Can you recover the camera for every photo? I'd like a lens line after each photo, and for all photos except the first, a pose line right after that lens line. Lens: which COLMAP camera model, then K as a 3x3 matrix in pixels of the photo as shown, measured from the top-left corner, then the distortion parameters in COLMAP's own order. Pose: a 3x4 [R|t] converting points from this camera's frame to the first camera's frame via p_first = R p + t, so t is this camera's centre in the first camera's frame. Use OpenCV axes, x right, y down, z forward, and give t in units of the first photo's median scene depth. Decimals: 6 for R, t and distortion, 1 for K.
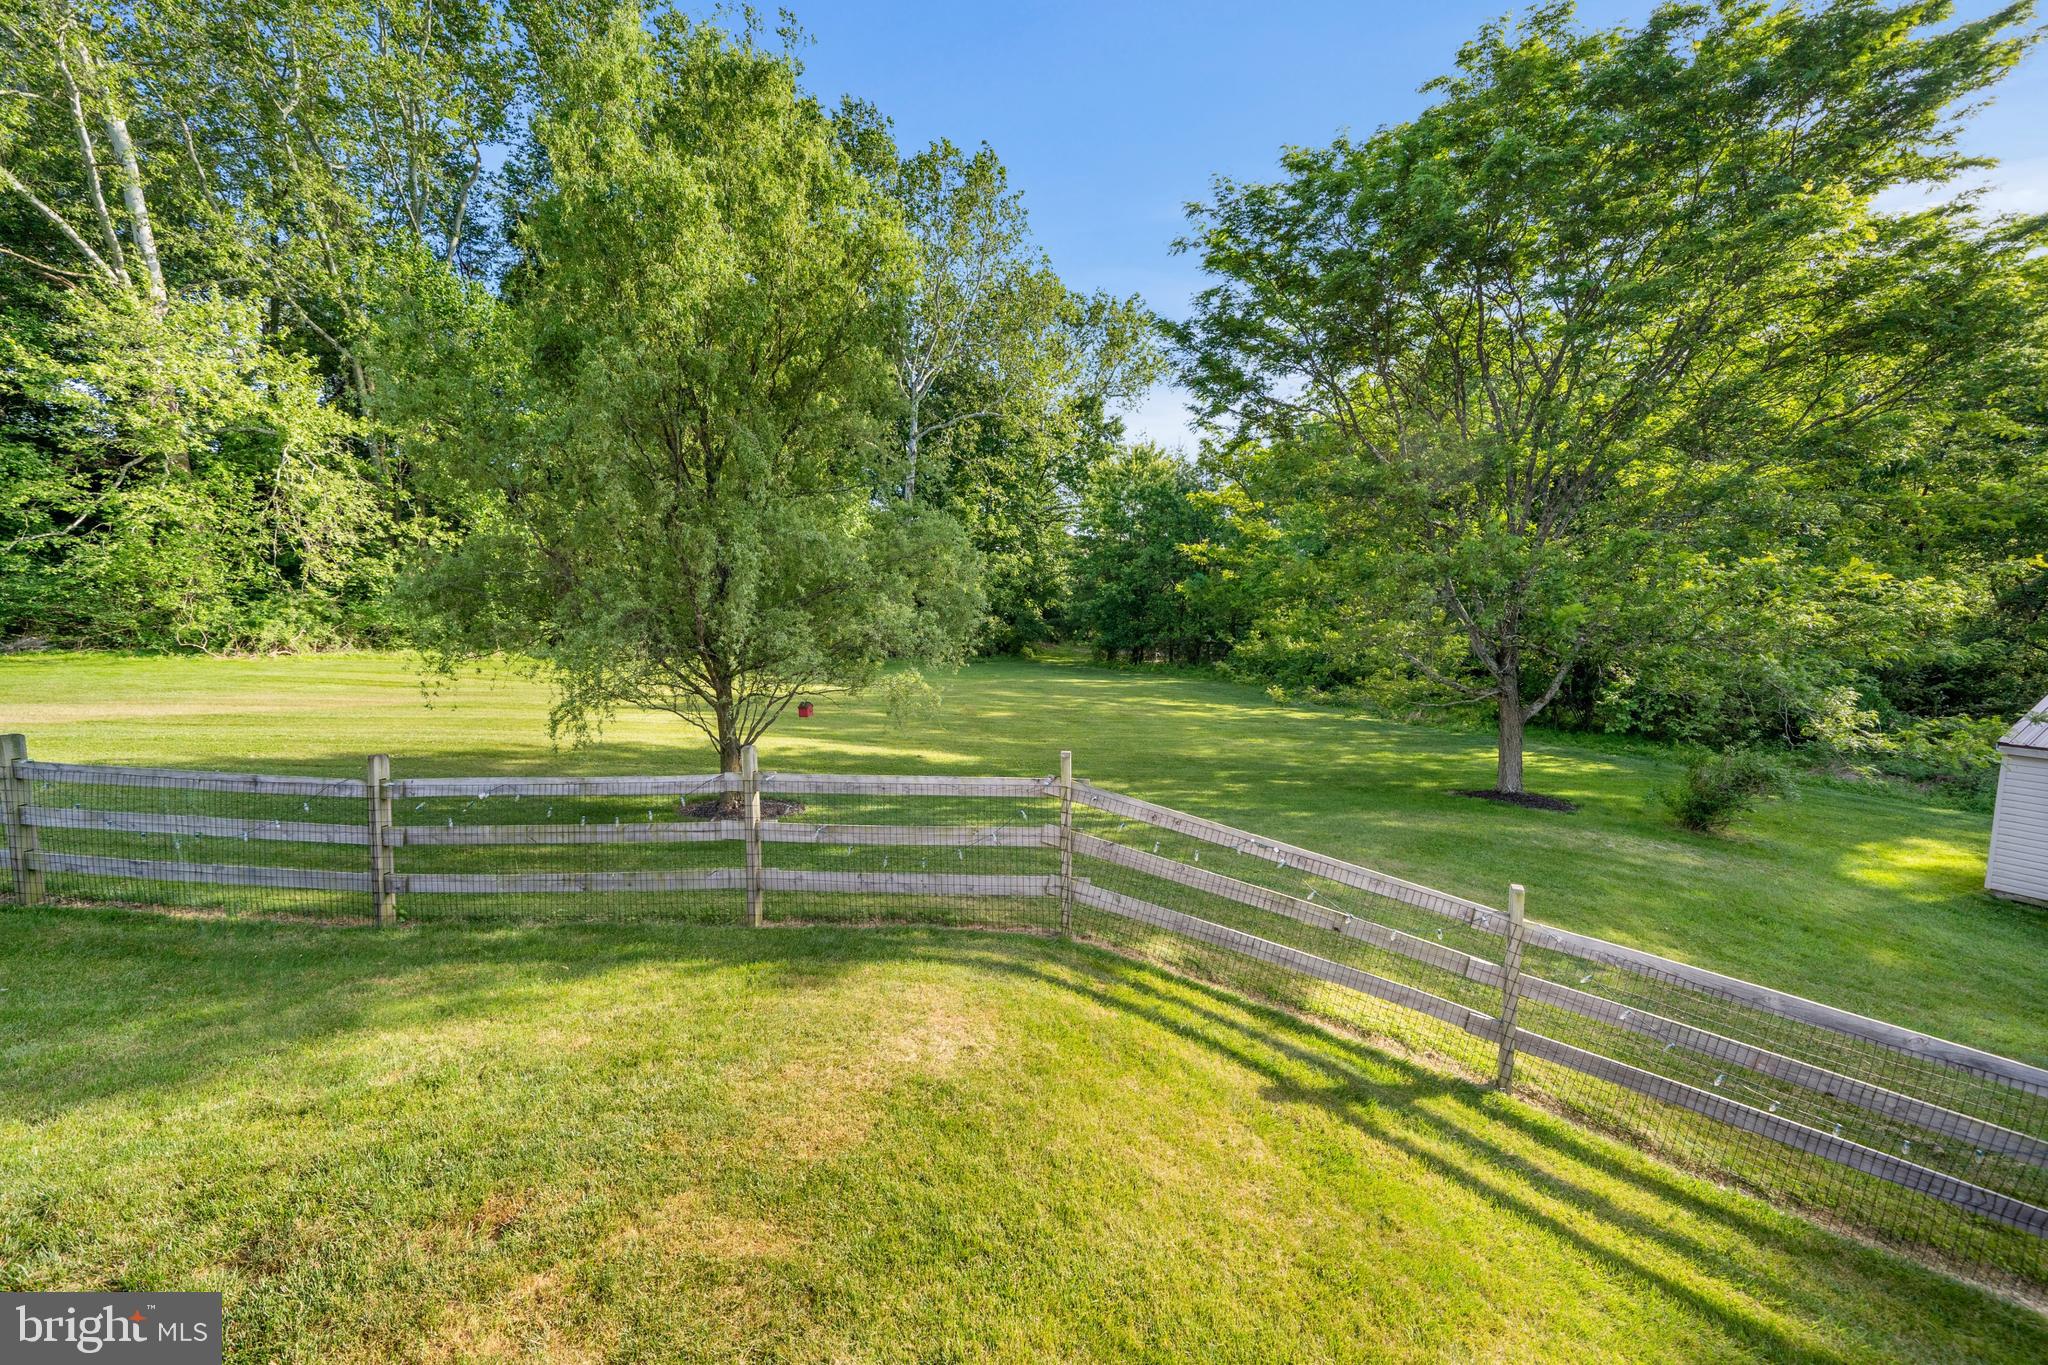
lens RADIAL K [[824.3, 0, 1025.5], [0, 824.3, 682.4], [0, 0, 1]] dist [0.003556, 0.001810]
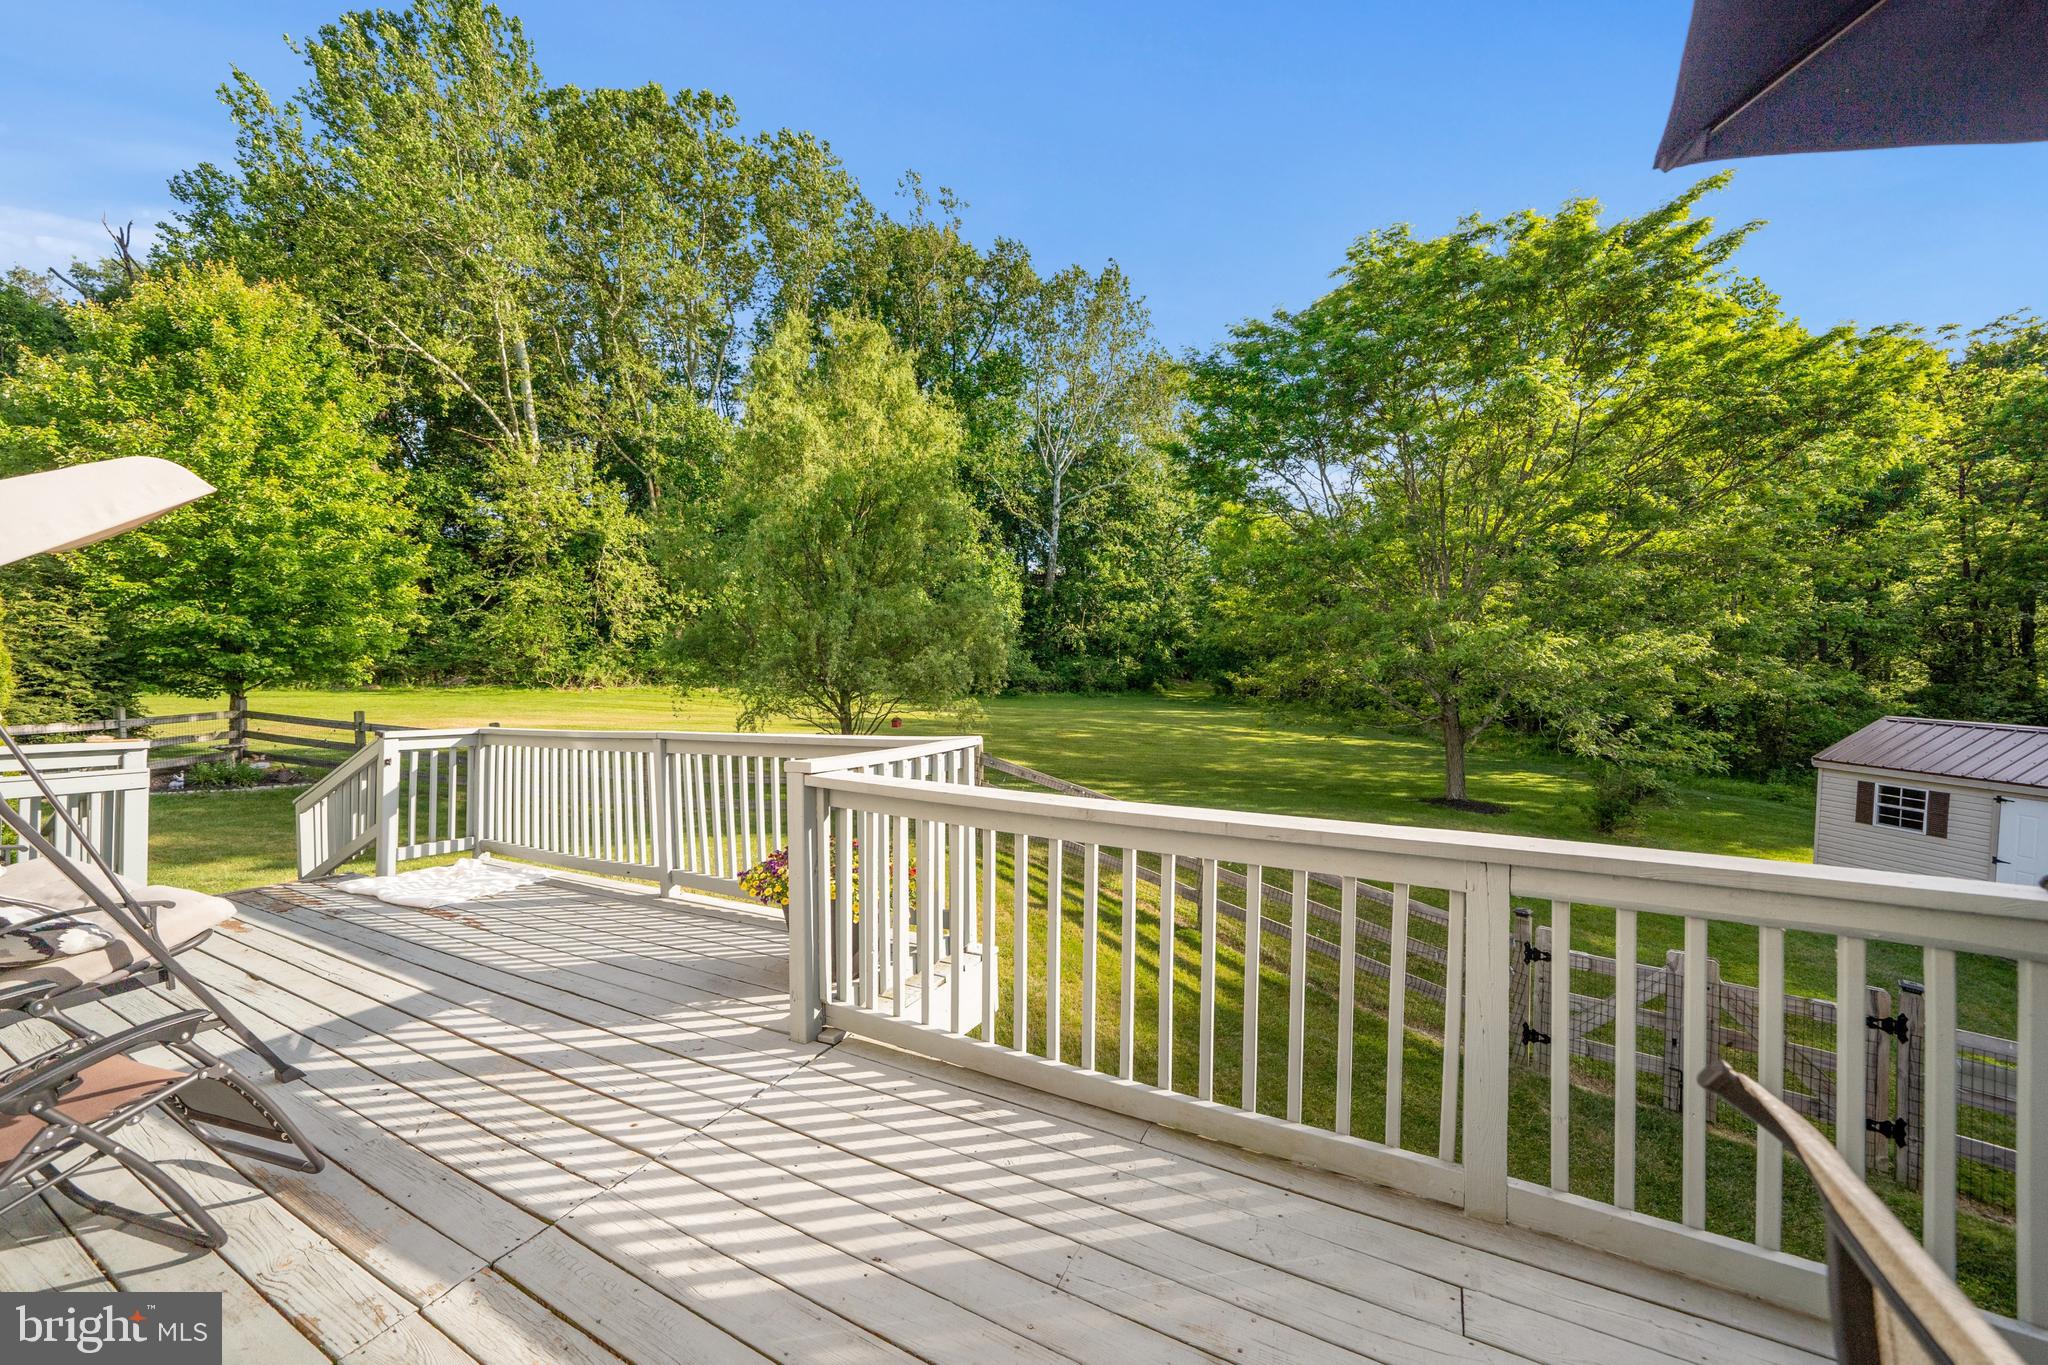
lens RADIAL K [[766.8, 0, 1023.1], [0, 766.8, 678.3], [0, 0, 1]] dist [0.003143, 0.000293]
pose [[0.976065, -0.001687, -0.217473, 0.113384], [-0.009367, 0.998716, -0.049788, 0.008168], [0.217277, 0.050634, 0.974796, -0.138402]]
